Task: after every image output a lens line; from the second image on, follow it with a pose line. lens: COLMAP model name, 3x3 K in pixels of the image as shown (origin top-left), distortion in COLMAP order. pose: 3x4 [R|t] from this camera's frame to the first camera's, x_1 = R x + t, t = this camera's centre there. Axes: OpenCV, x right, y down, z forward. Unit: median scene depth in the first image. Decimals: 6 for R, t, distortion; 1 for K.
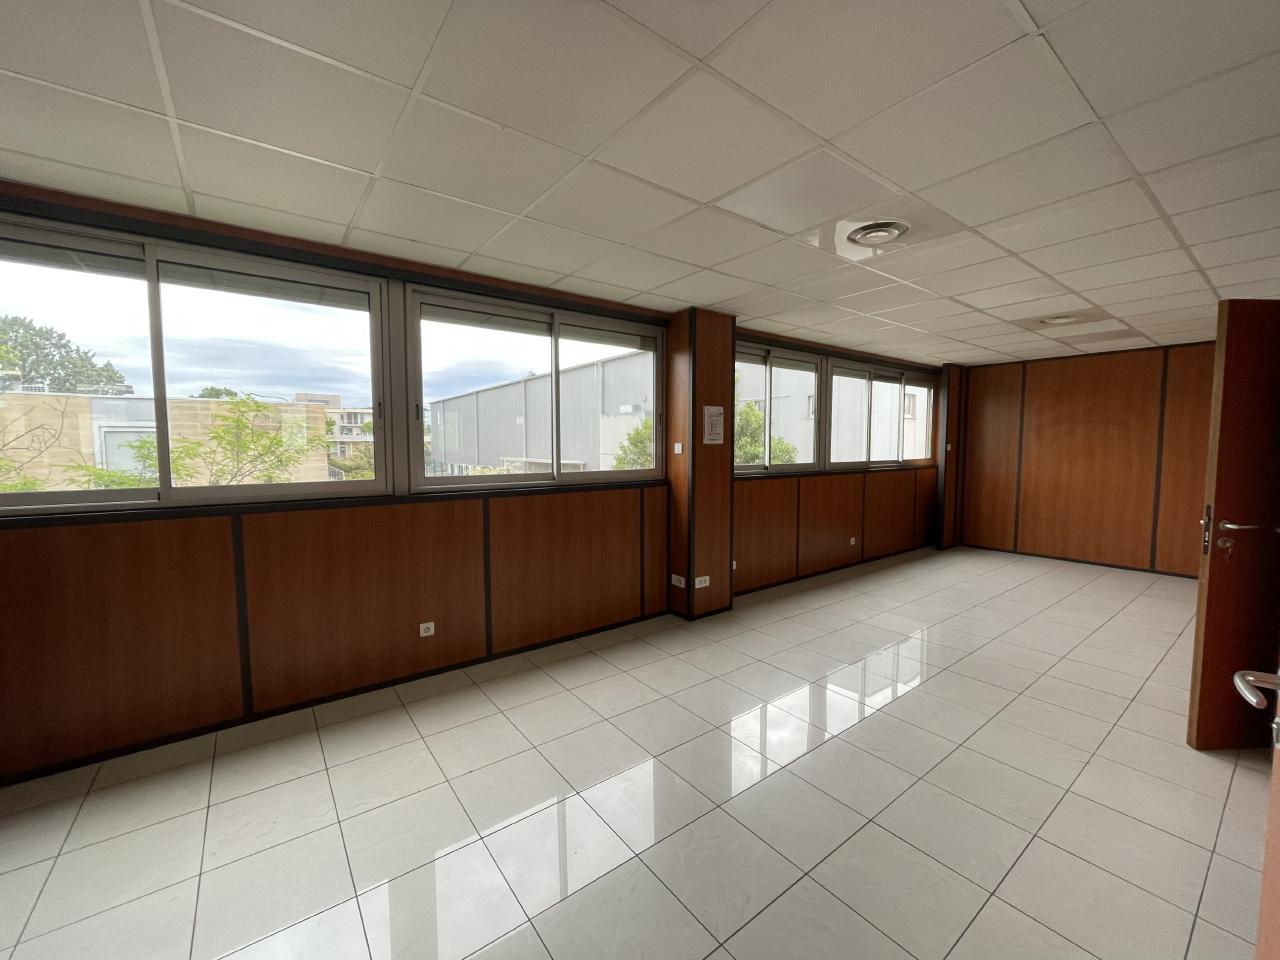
lens RADIAL K [[517.8, 0, 641.1], [0, 517.8, 482.7], [0, 0, 1]] dist [0.000090, -0.000949]
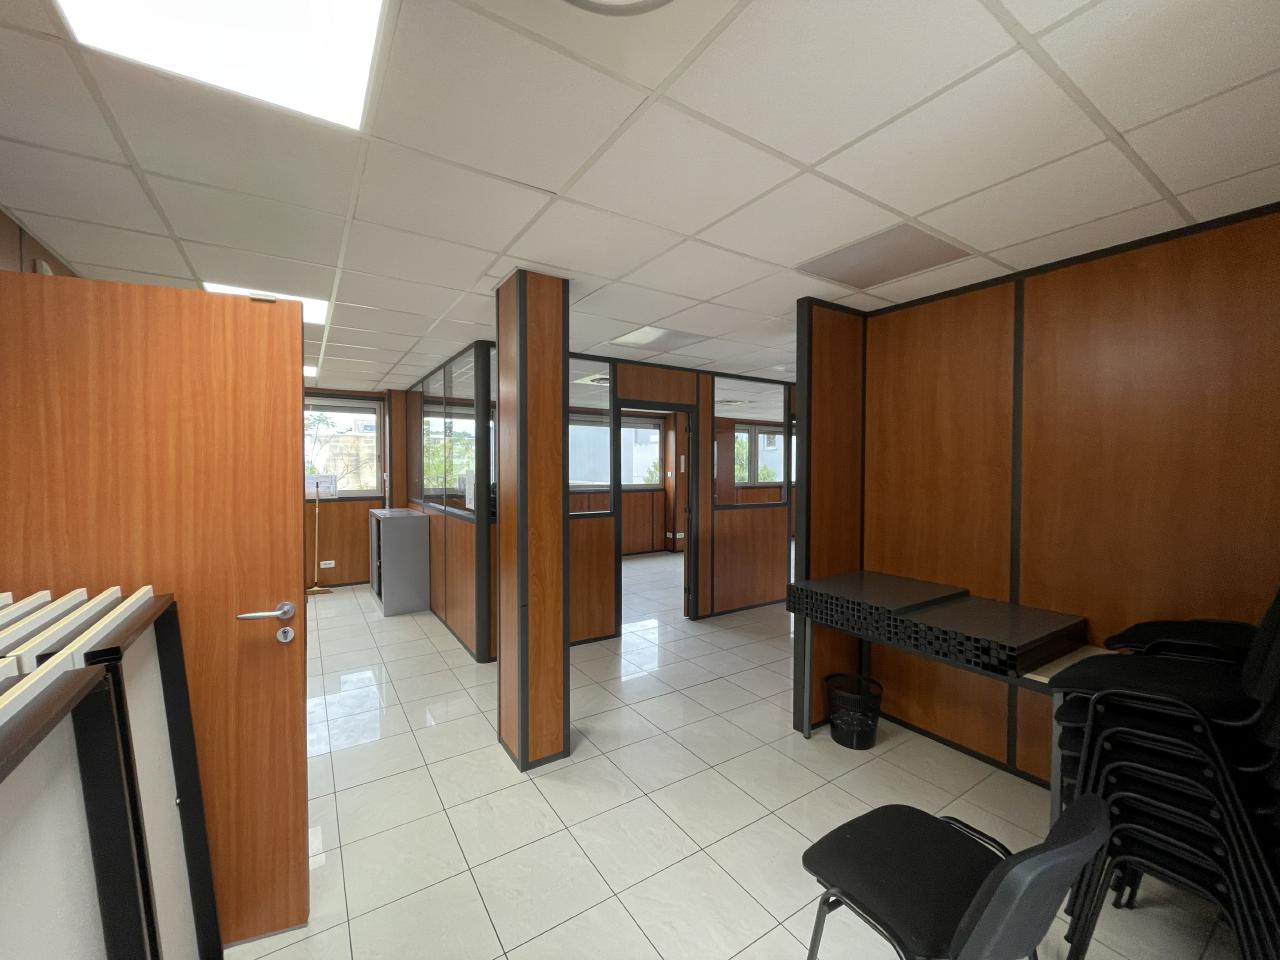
lens RADIAL K [[517.8, 0, 639.2], [0, 517.8, 481.1], [0, 0, 1]] dist [0.000090, -0.000949]
pose [[0.997767, 0.007243, -0.066391, 0.074355], [-0.010384, 0.998837, -0.047083, 0.056935], [0.065973, 0.047667, 0.996682, -0.995003]]
